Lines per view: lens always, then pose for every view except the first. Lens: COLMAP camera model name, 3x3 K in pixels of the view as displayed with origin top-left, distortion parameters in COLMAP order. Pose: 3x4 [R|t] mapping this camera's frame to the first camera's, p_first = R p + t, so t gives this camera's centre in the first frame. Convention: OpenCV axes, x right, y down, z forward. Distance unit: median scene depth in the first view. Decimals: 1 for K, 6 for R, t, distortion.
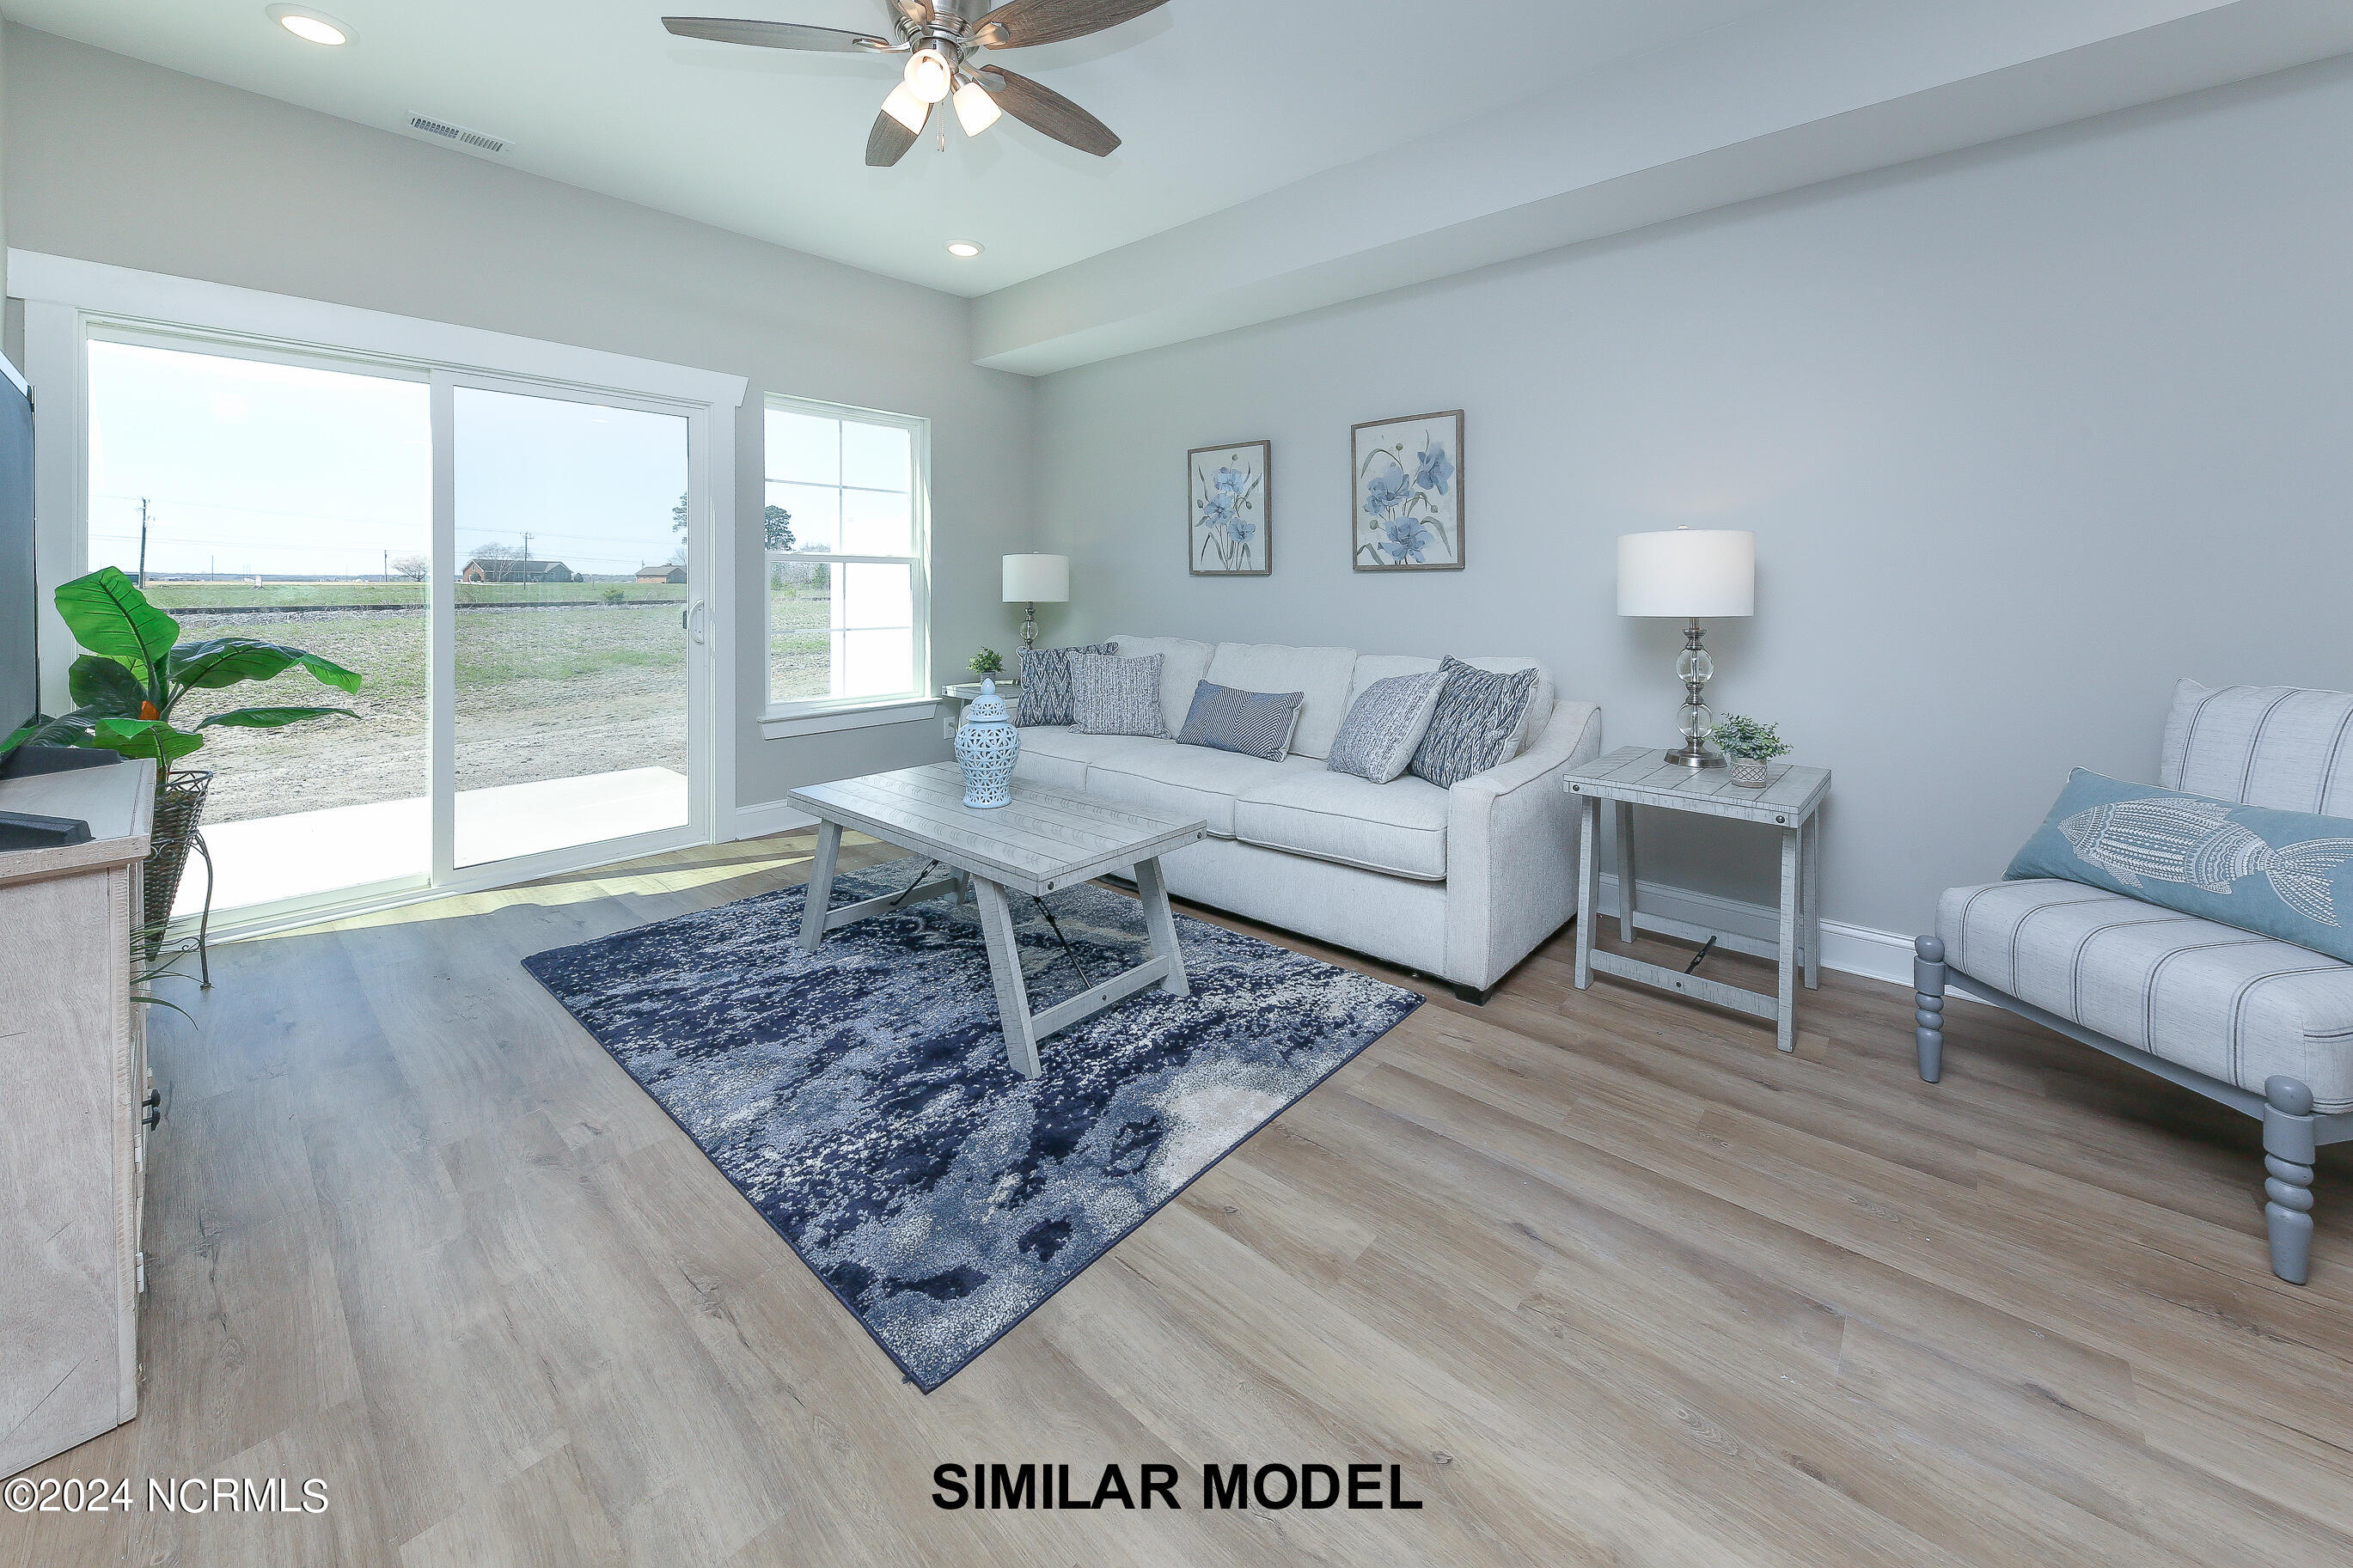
lens RADIAL K [[872.1, 0, 1158.2], [0, 872.1, 592.3], [0, 0, 1]] dist [0.008158, -0.000833]
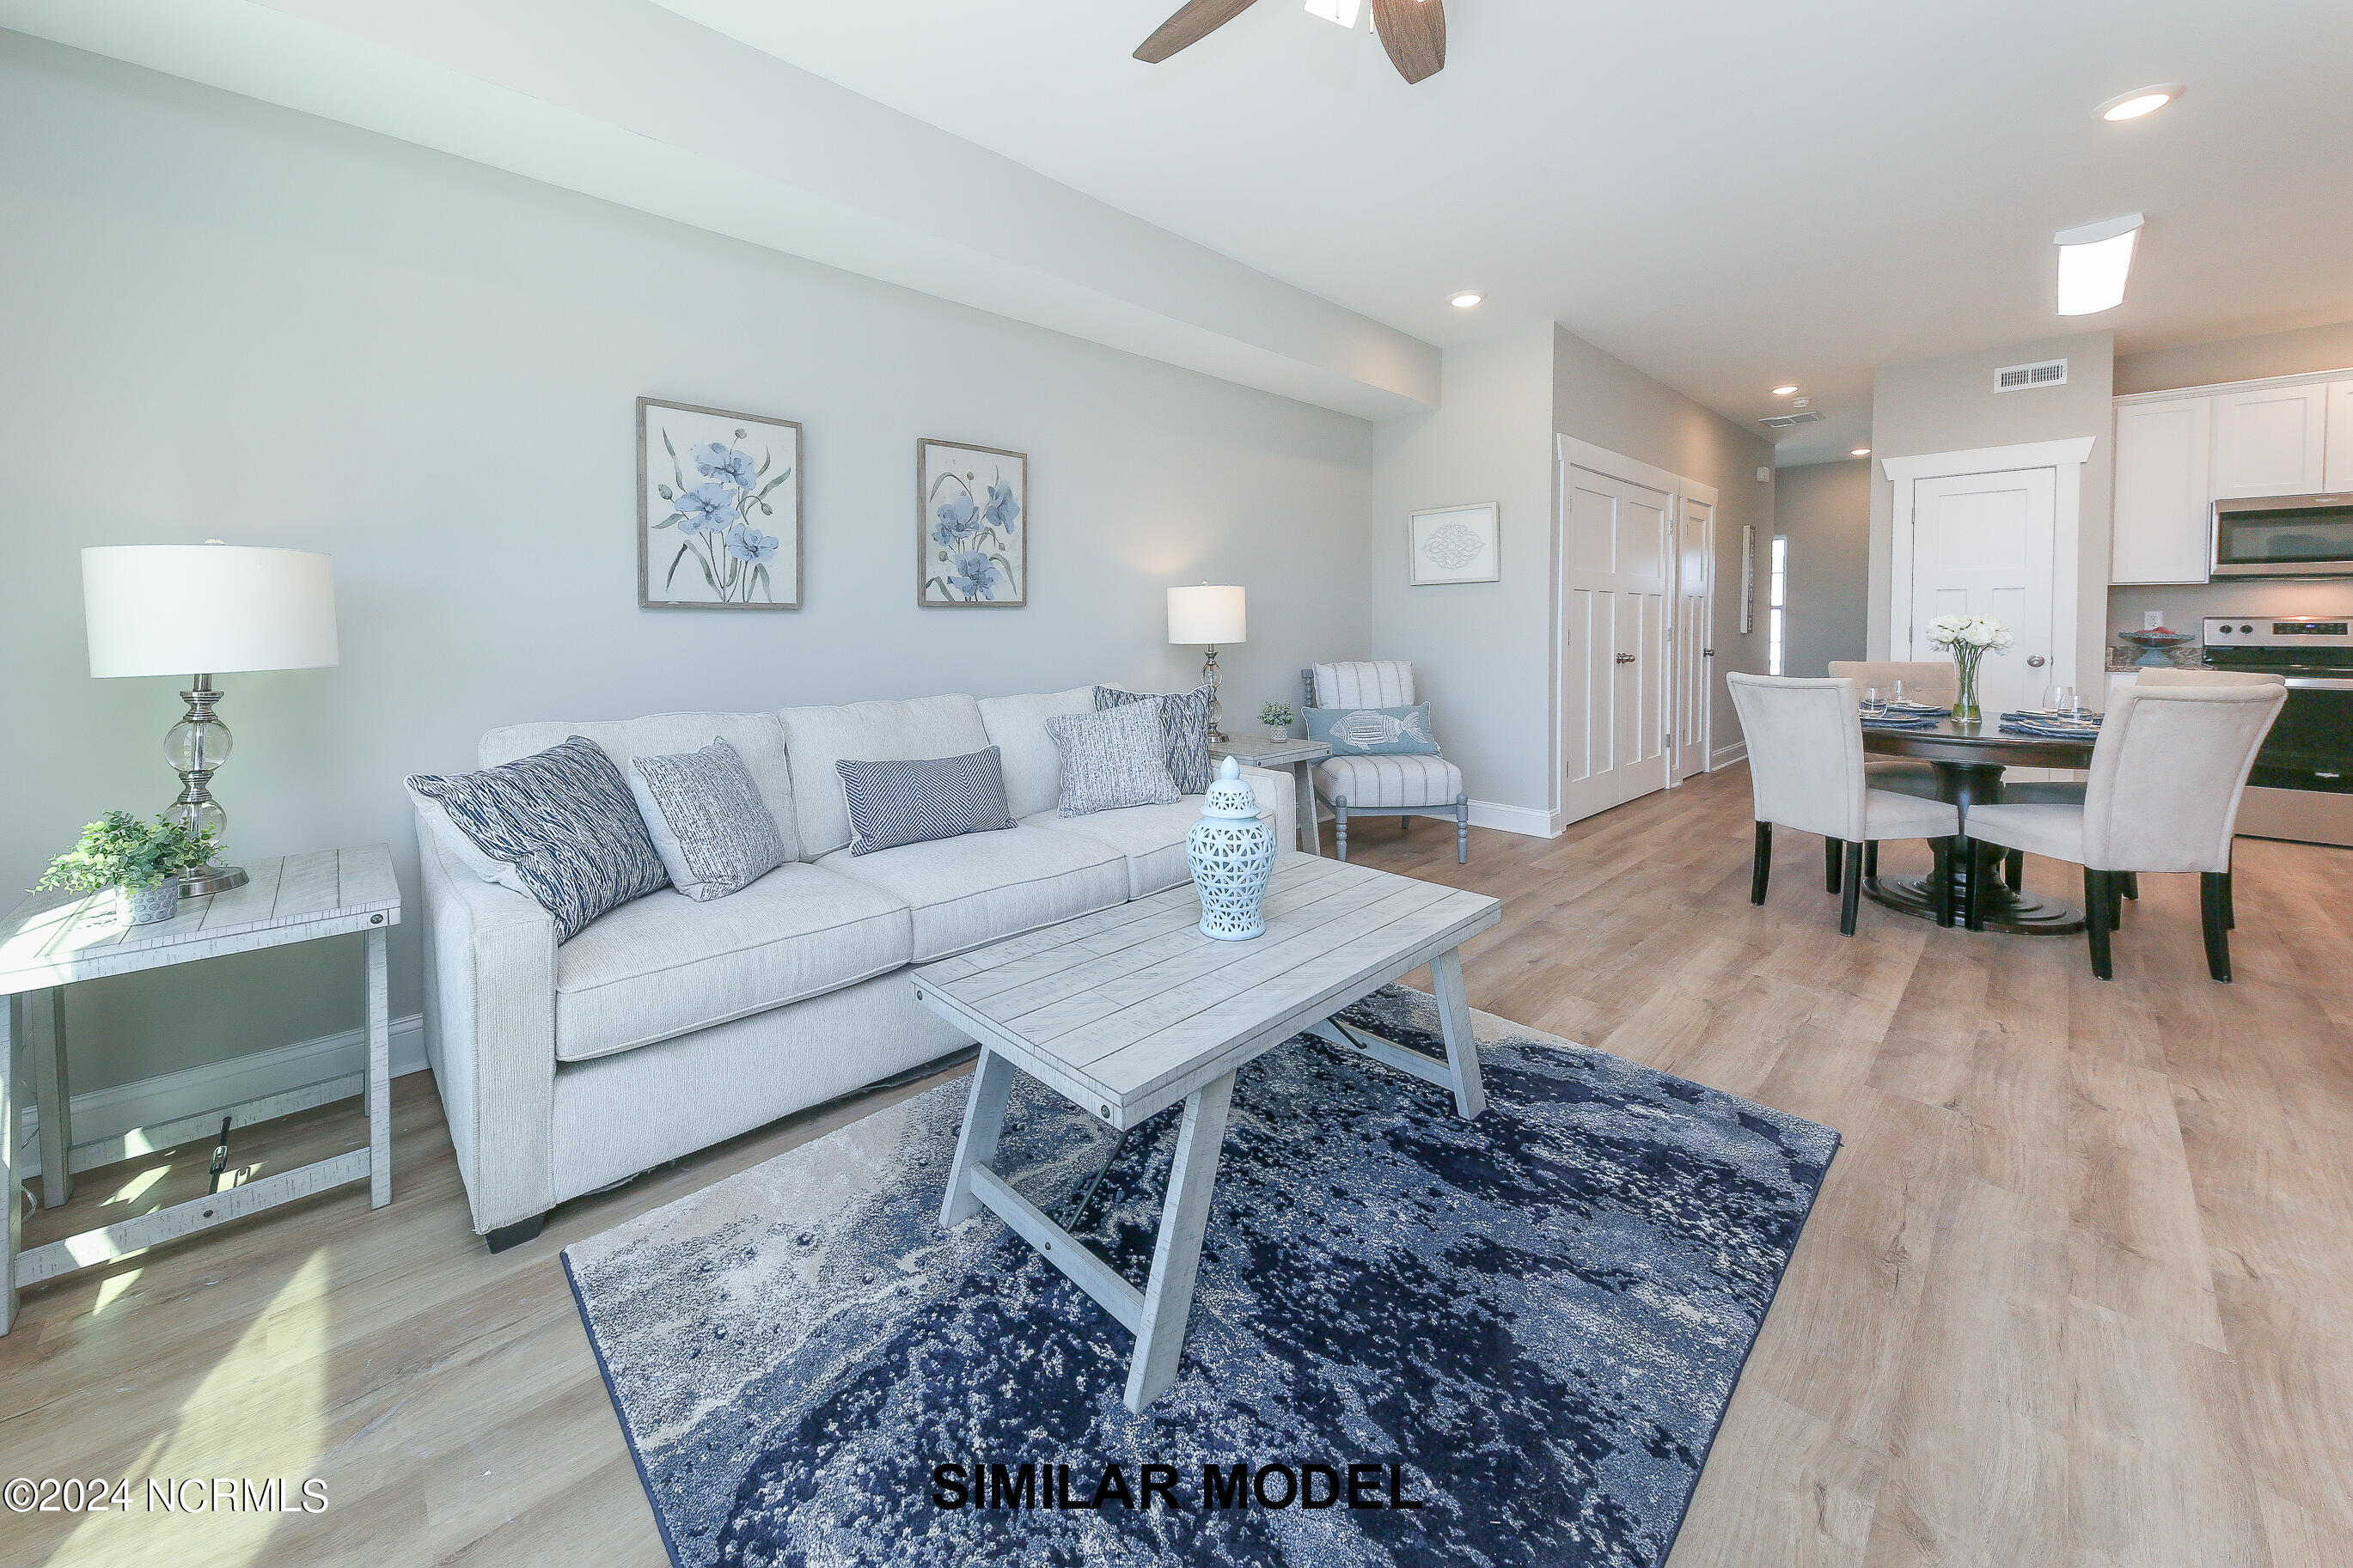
lens RADIAL K [[872.1, 0, 1165.0], [0, 872.1, 653.4], [0, 0, 1]] dist [0.008158, -0.000833]
pose [[0.064669, -0.042365, 0.997007, -0.643450], [0.009919, 0.999076, 0.041810, -0.012597], [-0.997857, 0.007186, 0.065029, 0.717390]]
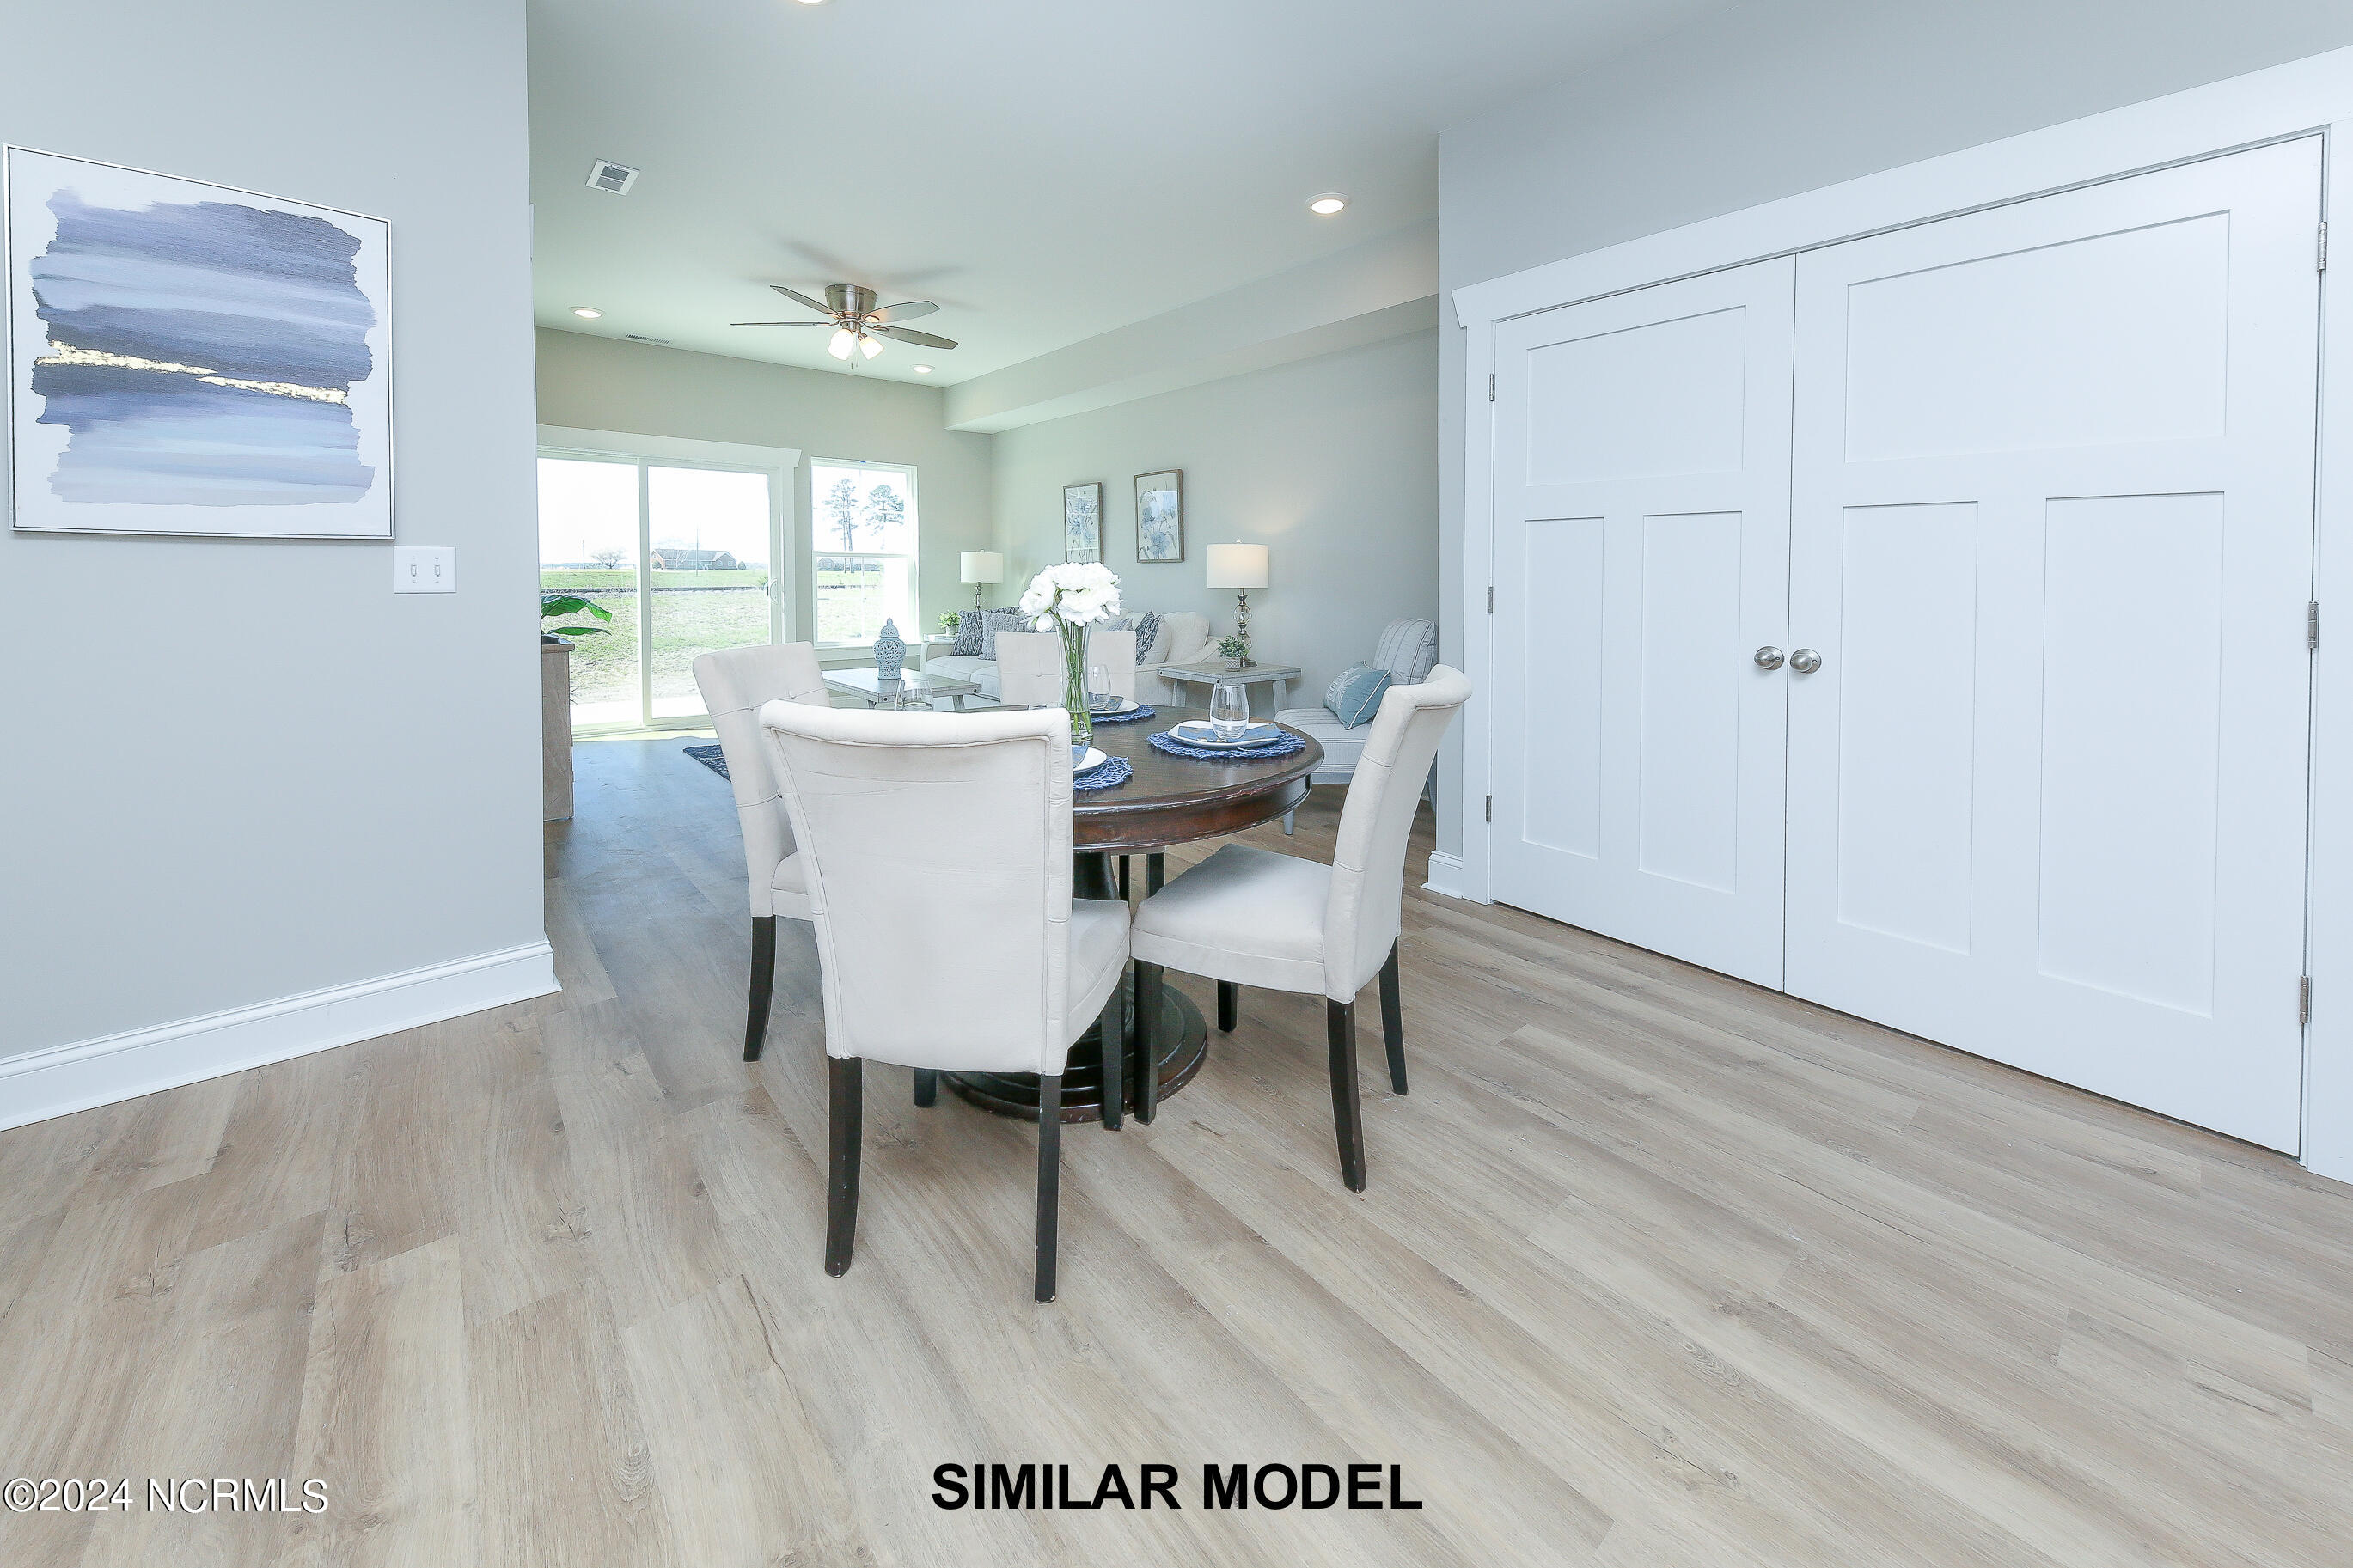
lens RADIAL K [[872.1, 0, 1157.3], [0, 872.1, 600.6], [0, 0, 1]] dist [0.008158, -0.000833]
pose [[0.989930, 0.006006, -0.141428, 0.510675], [-0.002698, 0.999718, 0.023574, 0.008300], [0.141530, -0.022955, 0.989668, -0.666355]]
